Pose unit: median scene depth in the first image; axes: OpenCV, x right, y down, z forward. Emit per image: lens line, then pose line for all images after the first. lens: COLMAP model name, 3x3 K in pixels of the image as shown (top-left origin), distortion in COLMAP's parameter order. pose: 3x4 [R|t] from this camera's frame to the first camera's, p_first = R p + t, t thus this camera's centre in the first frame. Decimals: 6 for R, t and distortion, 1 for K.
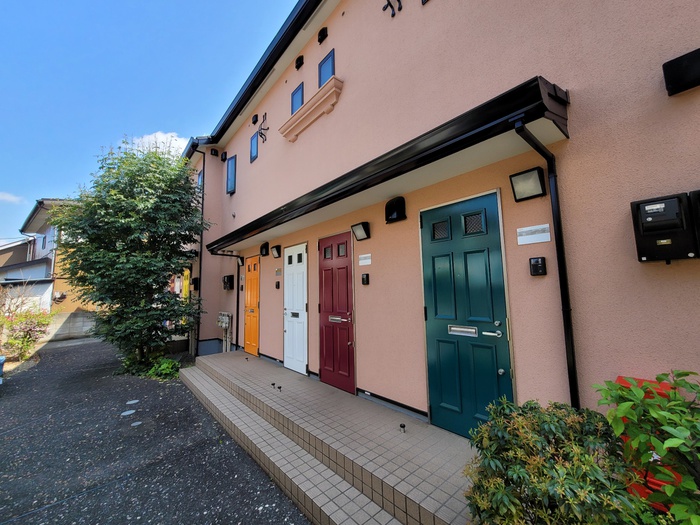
lens RADIAL K [[283.5, 0, 352.7], [0, 283.5, 260.6], [0, 0, 1]] dist [-0.000598, 0.002054]
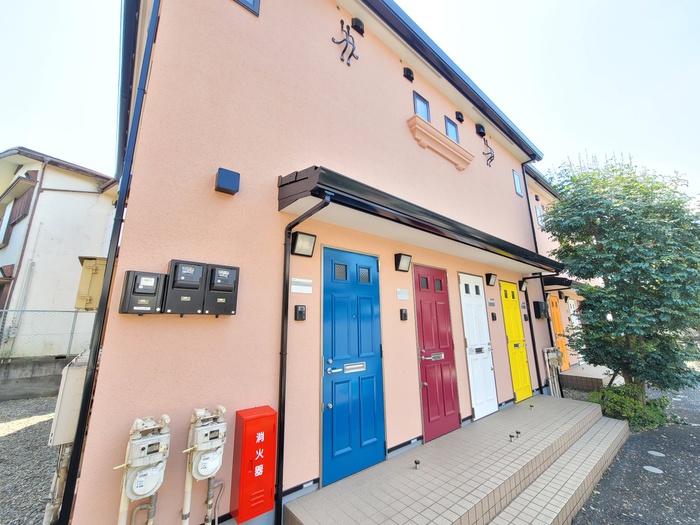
lens RADIAL K [[304.9, 0, 353.3], [0, 304.9, 255.5], [0, 0, 1]] dist [0.030617, 0.000171]
pose [[-0.034796, 0.261892, 0.964470, -0.071597], [-0.089876, 0.960324, -0.264008, 0.011371], [-0.995345, -0.095869, -0.009877, 0.084517]]
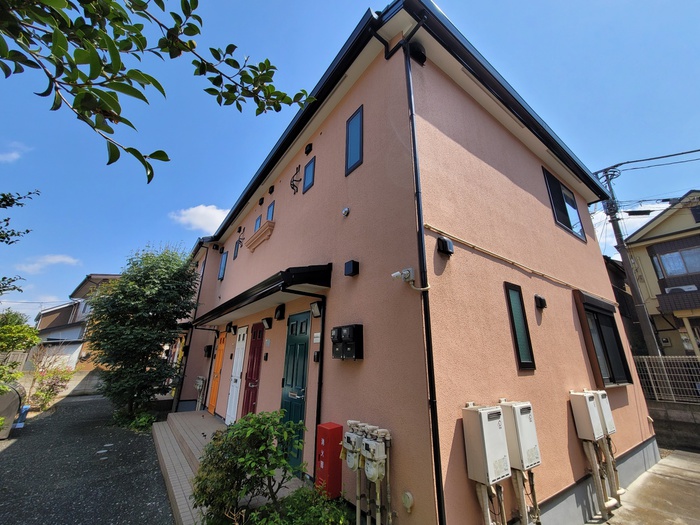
lens RADIAL K [[283.5, 0, 350.2], [0, 283.5, 264.4], [0, 0, 1]] dist [-0.000598, 0.002054]
pose [[0.995969, 0.013350, -0.088699, 0.344439], [-0.032156, 0.976275, -0.214134, -0.057660], [0.083736, 0.216123, 0.972769, -0.286095]]
